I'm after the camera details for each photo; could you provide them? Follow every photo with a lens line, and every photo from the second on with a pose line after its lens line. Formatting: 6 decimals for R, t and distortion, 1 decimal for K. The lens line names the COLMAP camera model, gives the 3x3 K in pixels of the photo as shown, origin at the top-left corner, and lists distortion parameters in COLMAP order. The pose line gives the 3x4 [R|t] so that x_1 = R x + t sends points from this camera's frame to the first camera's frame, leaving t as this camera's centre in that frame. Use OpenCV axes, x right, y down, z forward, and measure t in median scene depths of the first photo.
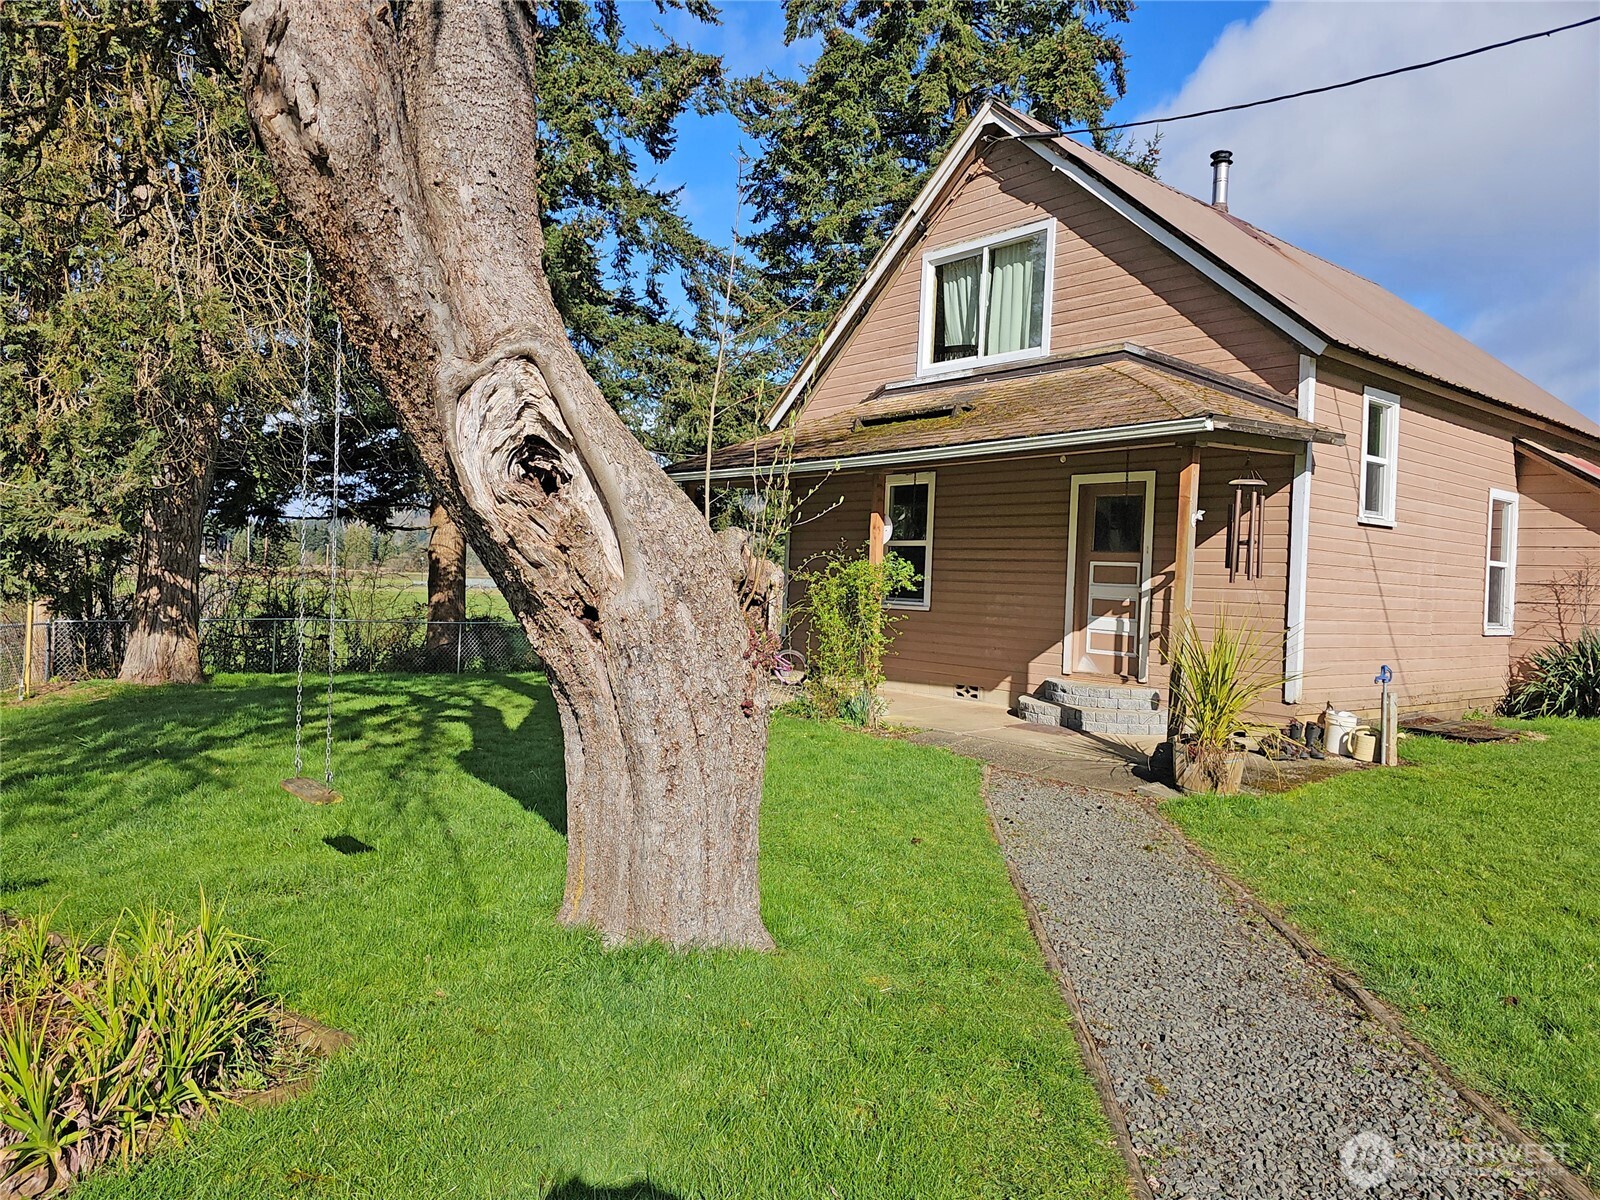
lens RADIAL K [[1089.9, 0, 769.1], [0, 1089.9, 596.3], [0, 0, 1]] dist [0.053238, -0.028004]
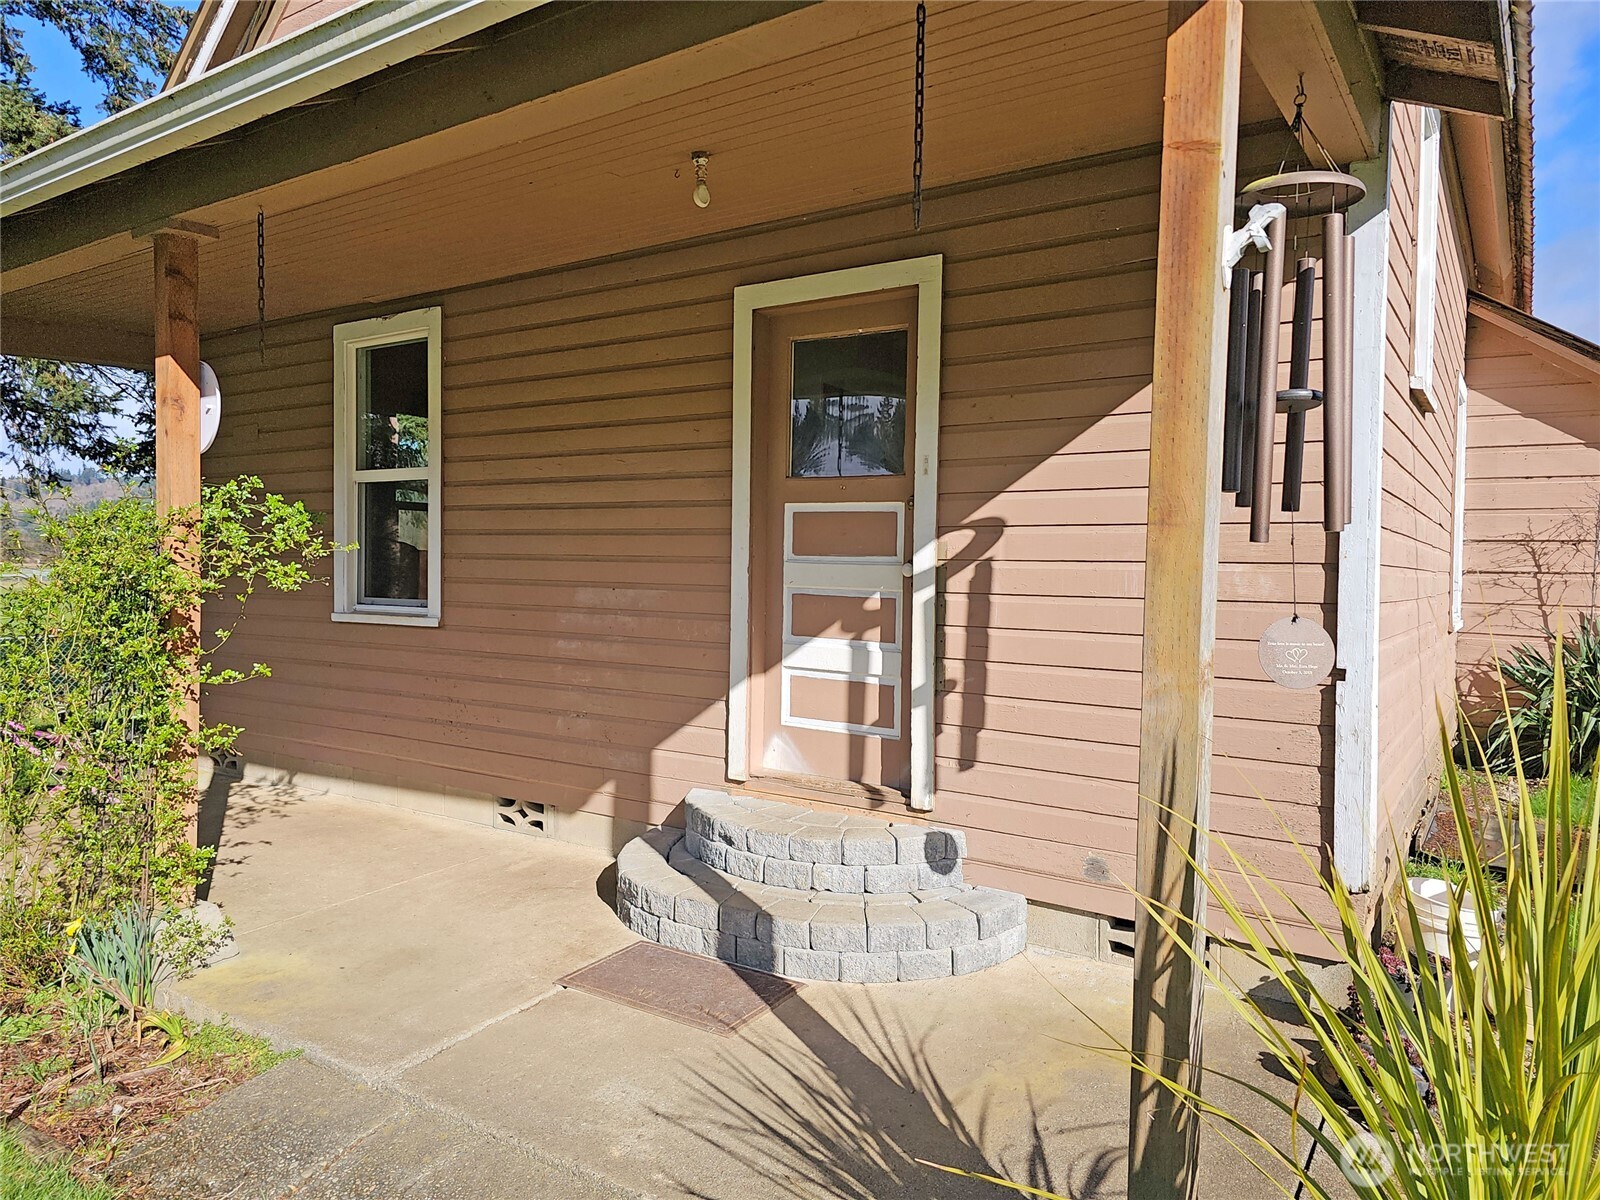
lens RADIAL K [[1089.9, 0, 787.3], [0, 1089.9, 600.8], [0, 0, 1]] dist [0.053238, -0.028004]
pose [[0.958208, -0.034721, 0.283958, 0.177959], [0.028249, 0.999240, 0.026859, -0.006180], [-0.284674, -0.017715, 0.958461, 0.610821]]
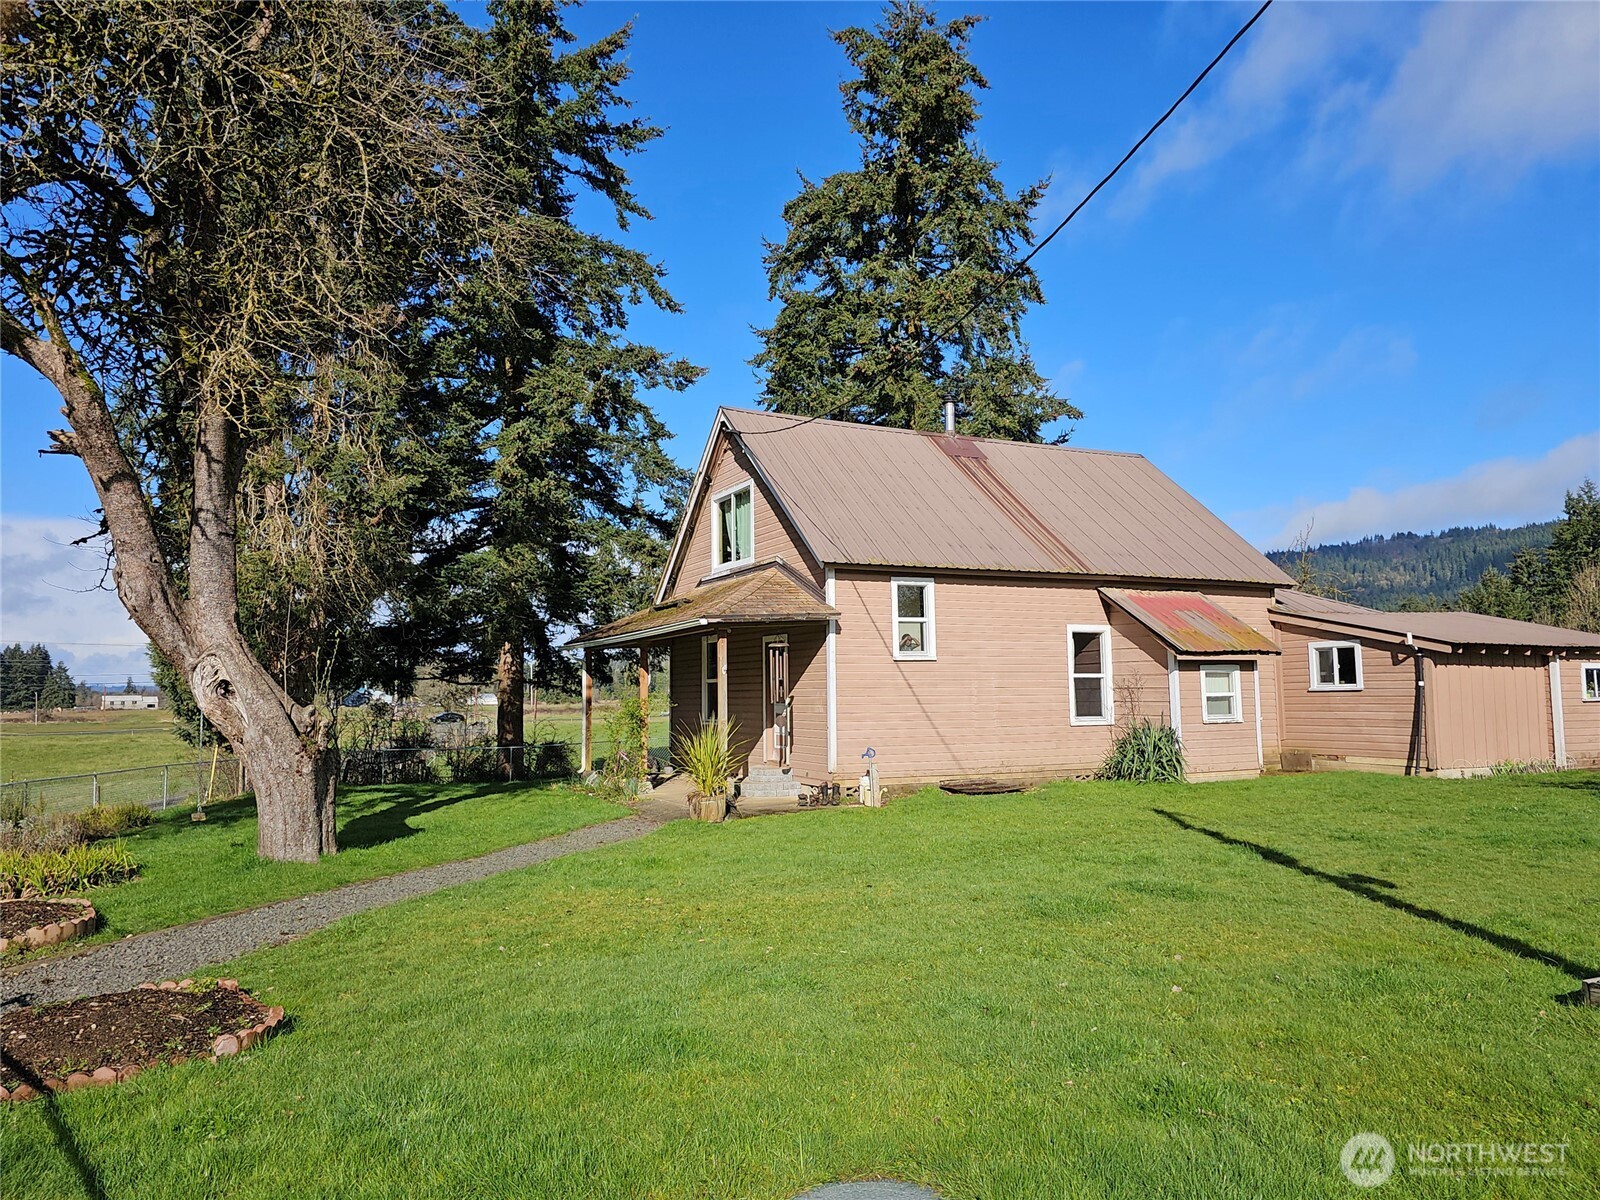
lens RADIAL K [[1089.9, 0, 795.2], [0, 1089.9, 603.0], [0, 0, 1]] dist [0.053238, -0.028004]
pose [[0.974269, -0.070810, -0.213976, 0.668644], [0.048494, 0.992989, -0.107804, 0.014010], [0.220109, 0.094653, 0.970872, -0.537230]]
